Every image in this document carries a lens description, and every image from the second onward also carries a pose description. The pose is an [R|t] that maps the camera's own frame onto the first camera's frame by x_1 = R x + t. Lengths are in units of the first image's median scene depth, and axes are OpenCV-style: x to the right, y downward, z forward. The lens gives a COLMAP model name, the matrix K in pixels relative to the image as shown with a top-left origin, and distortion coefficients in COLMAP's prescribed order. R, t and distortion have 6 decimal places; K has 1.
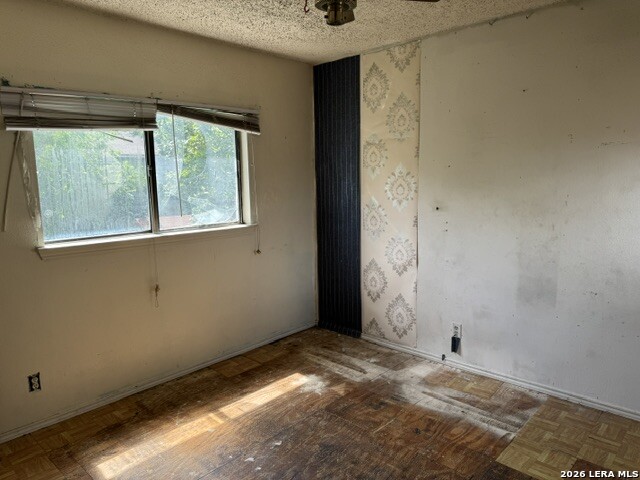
lens RADIAL K [[448.2, 0, 318.6], [0, 448.2, 239.7], [0, 0, 1]] dist [0.018944, -0.037549]
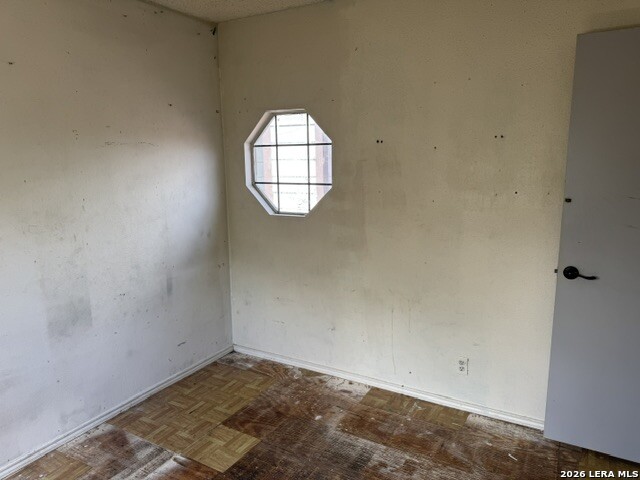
lens RADIAL K [[448.2, 0, 318.4], [0, 448.2, 240.8], [0, 0, 1]] dist [0.018944, -0.037549]
pose [[-0.210708, -0.157055, 0.964850, -0.400448], [0.160710, 0.968014, 0.192667, -0.112459], [-0.964248, 0.195658, -0.178728, 0.707326]]
